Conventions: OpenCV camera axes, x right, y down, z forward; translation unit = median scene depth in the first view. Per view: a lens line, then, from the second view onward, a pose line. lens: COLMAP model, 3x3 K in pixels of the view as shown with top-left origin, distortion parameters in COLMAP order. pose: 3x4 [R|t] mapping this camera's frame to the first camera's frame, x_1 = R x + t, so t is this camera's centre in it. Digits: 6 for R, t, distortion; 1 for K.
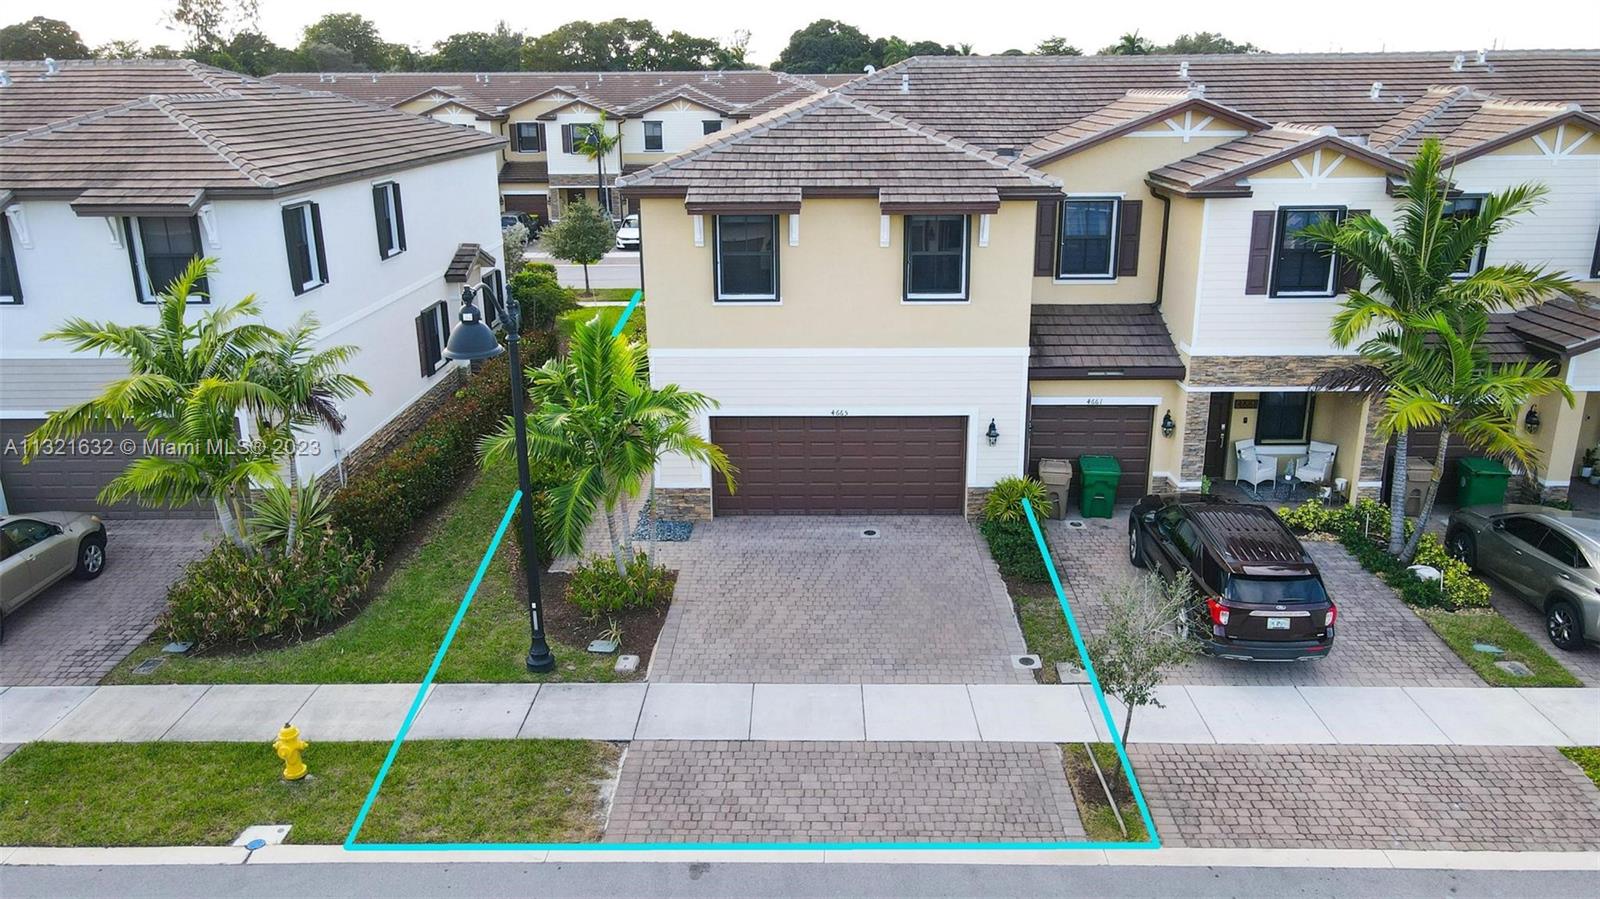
lens RADIAL K [[1182.0, 0, 799.6], [0, 1182.0, 446.0], [0, 0, 1]] dist [0.013183, 0.009626]
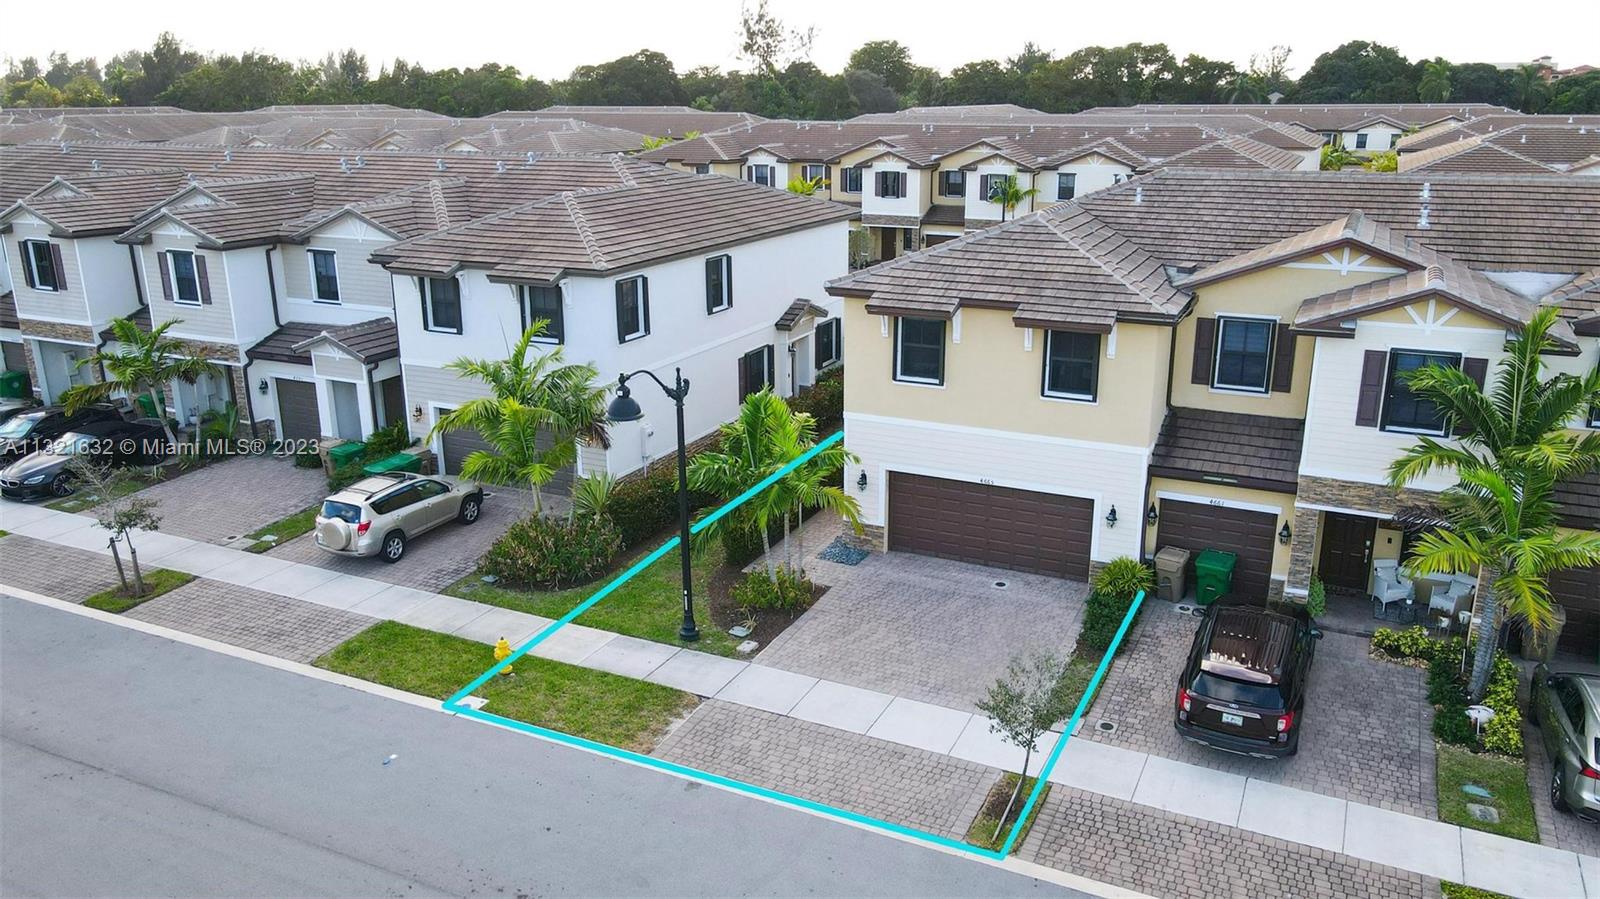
lens RADIAL K [[1182.0, 0, 799.7], [0, 1182.0, 448.6], [0, 0, 1]] dist [0.013183, 0.009626]
pose [[0.906426, 0.125759, -0.403208, 0.349960], [-0.127556, 0.991576, 0.022518, -0.065510], [0.402643, 0.031021, 0.914831, -0.184378]]
